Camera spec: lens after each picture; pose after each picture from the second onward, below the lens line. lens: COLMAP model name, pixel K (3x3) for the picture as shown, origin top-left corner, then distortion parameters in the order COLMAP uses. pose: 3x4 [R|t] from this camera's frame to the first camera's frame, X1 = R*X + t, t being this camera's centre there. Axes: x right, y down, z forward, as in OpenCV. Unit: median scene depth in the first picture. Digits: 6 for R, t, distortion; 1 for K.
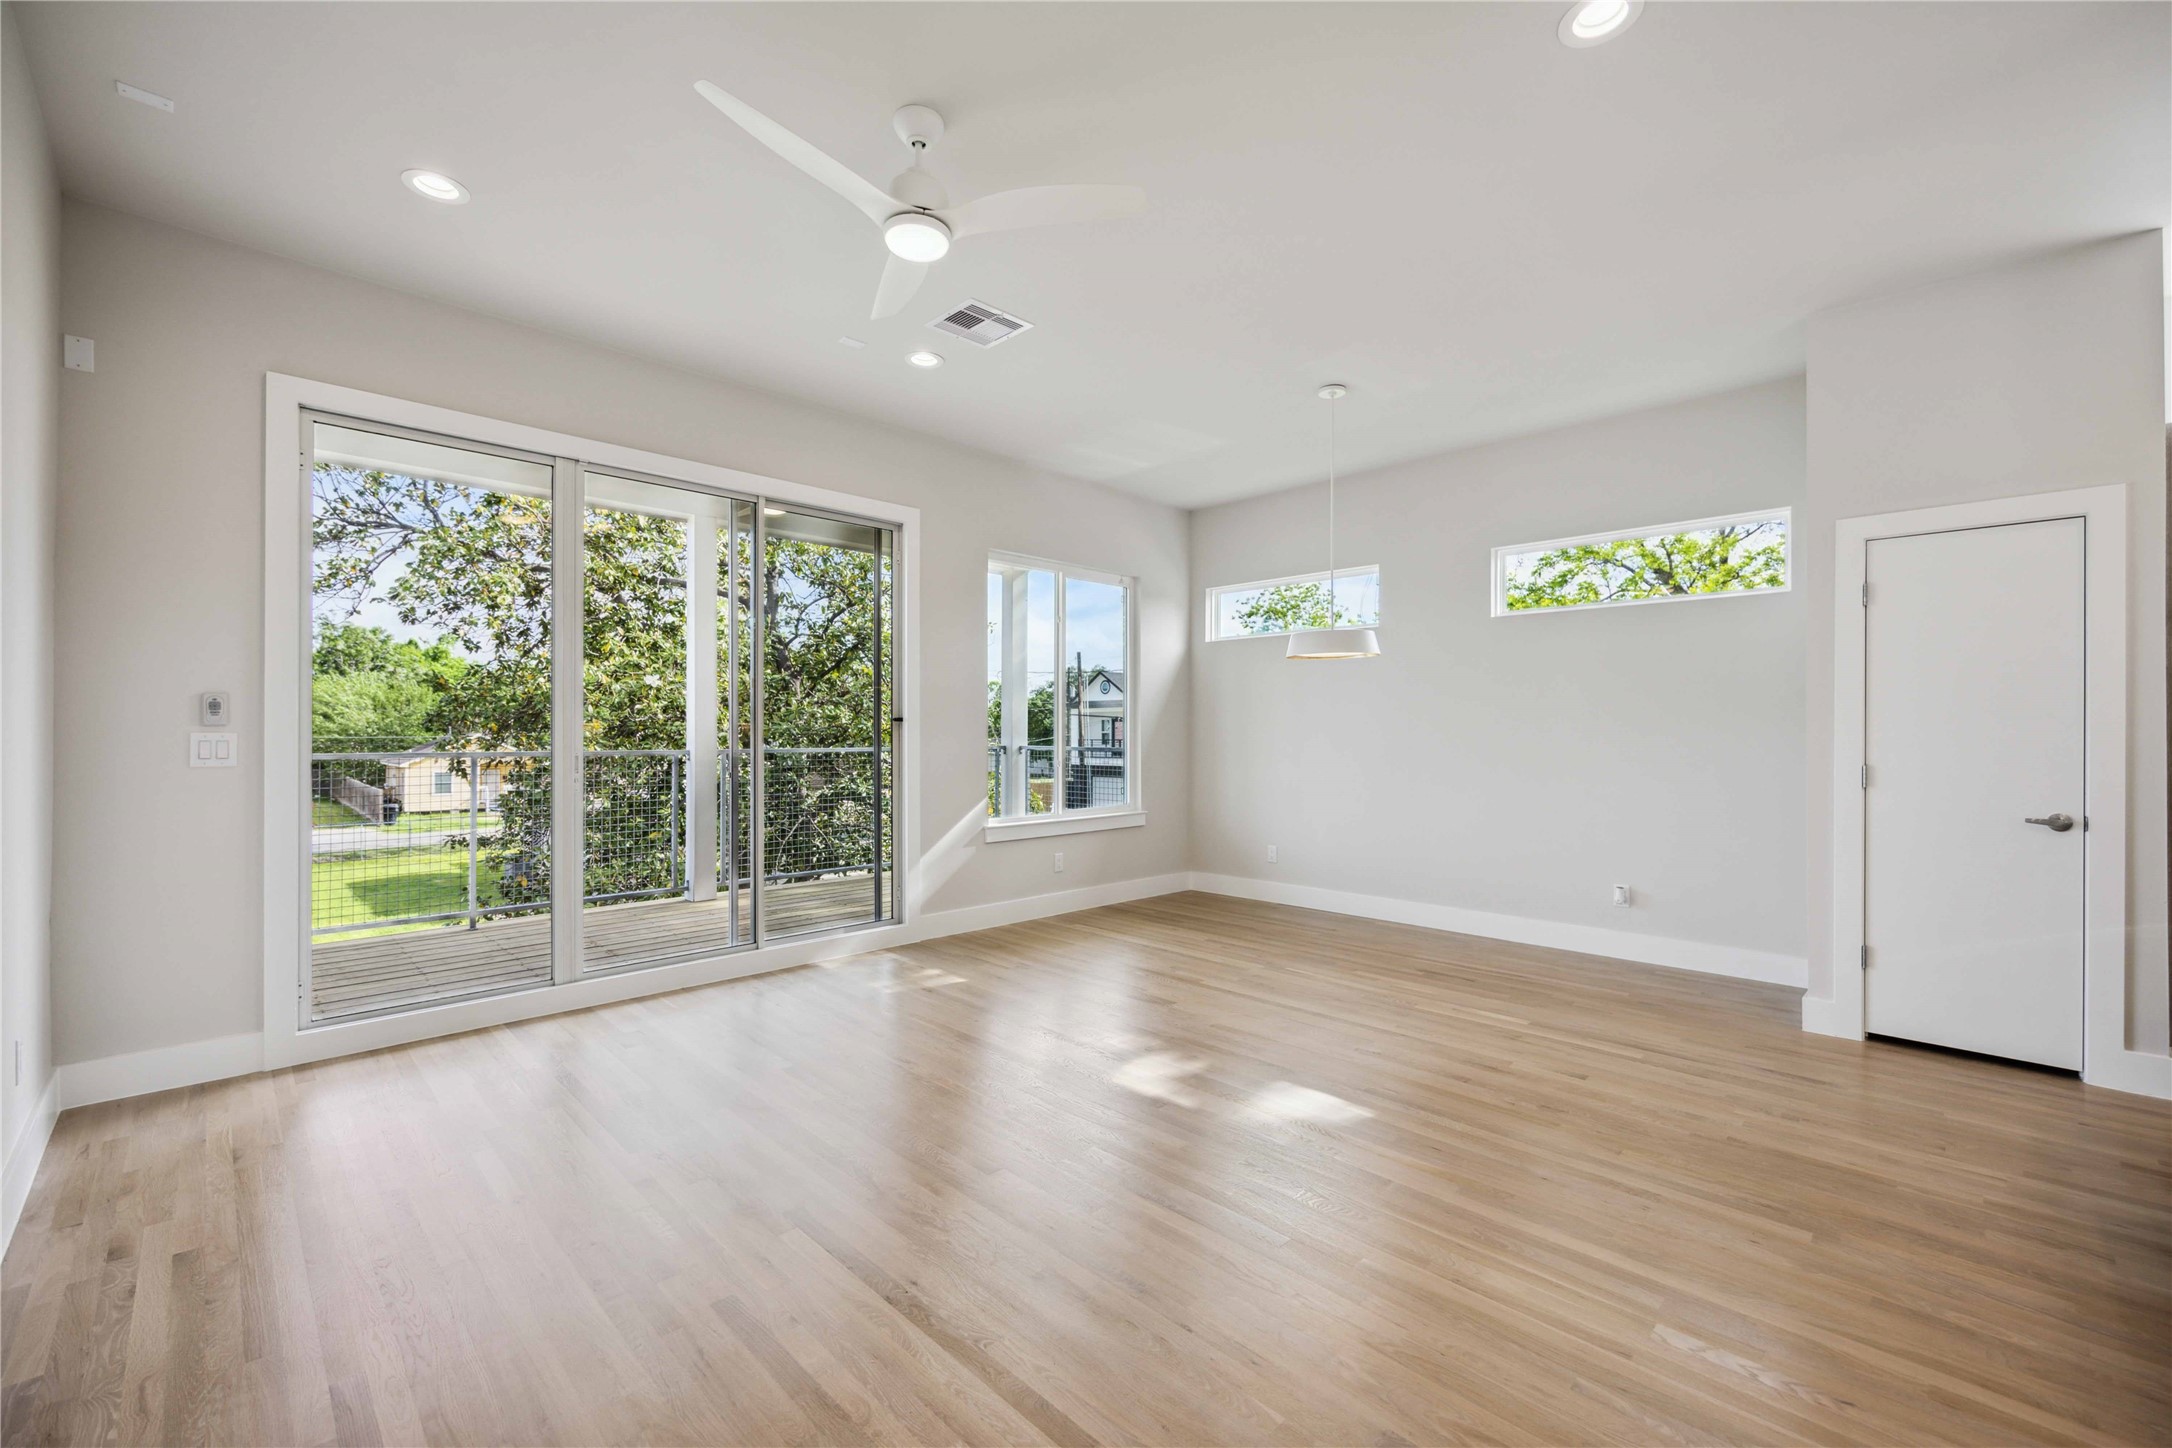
lens RADIAL K [[859.2, 0, 1081.5], [0, 859.2, 729.9], [0, 0, 1]] dist [-0.002053, -0.000490]
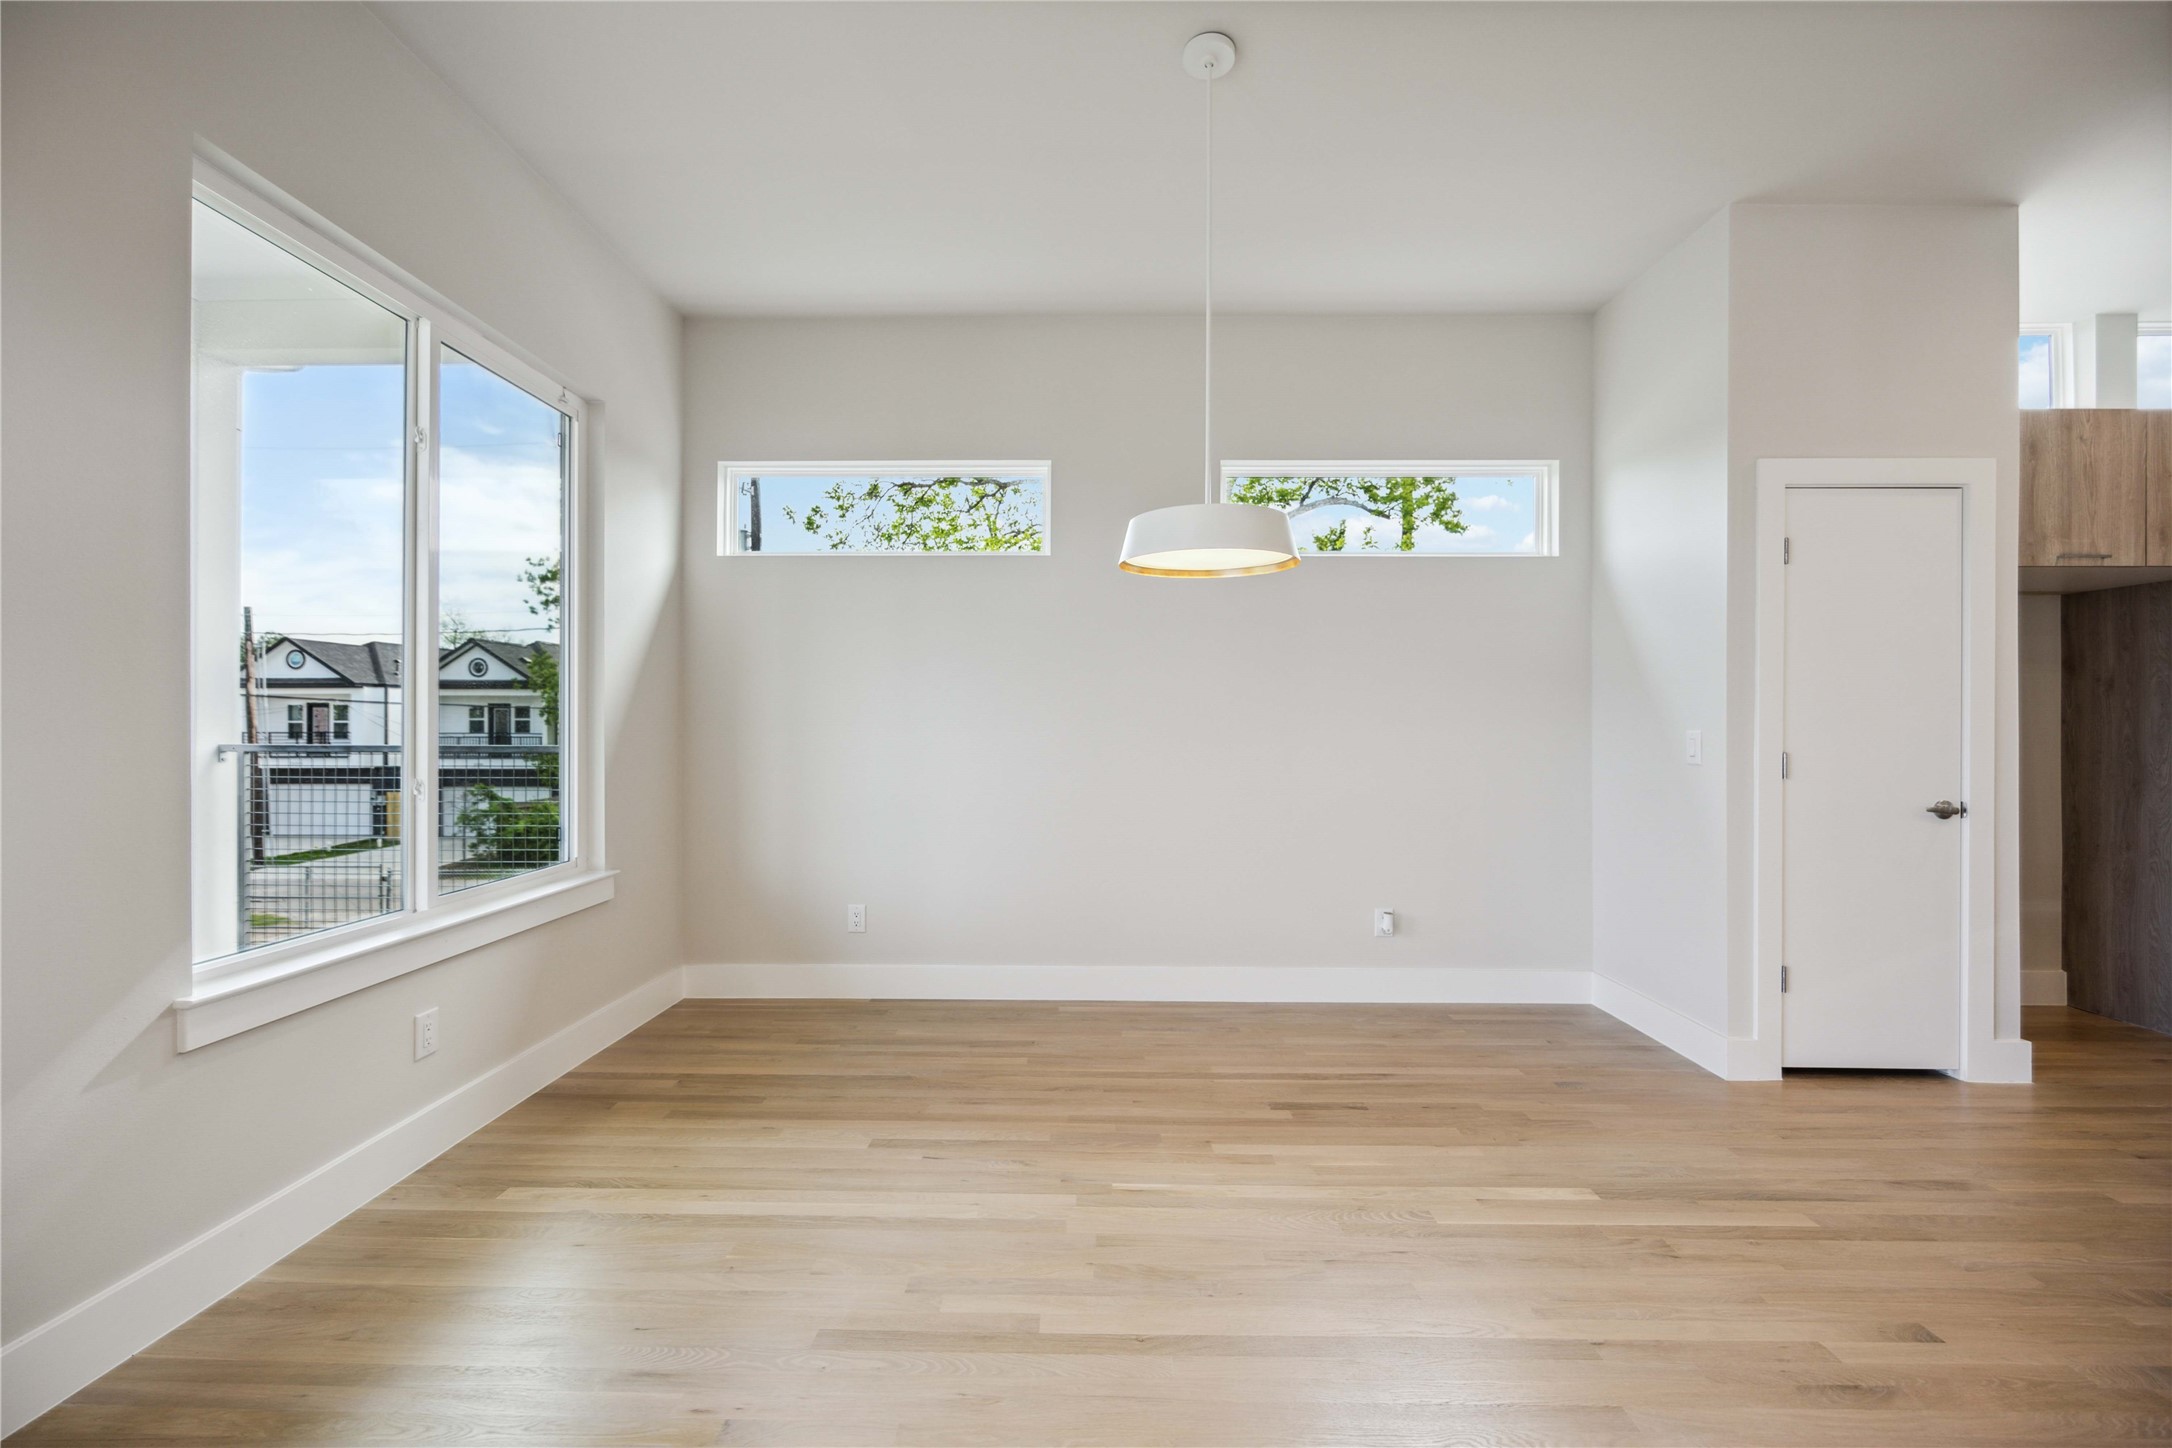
lens RADIAL K [[859.2, 0, 1105.7], [0, 859.2, 725.9], [0, 0, 1]] dist [-0.002053, -0.000490]
pose [[0.706292, -0.003063, 0.707914, -0.119201], [-0.001683, 0.999981, 0.006006, 0.008783], [-0.707919, -0.005433, 0.706273, 0.676480]]
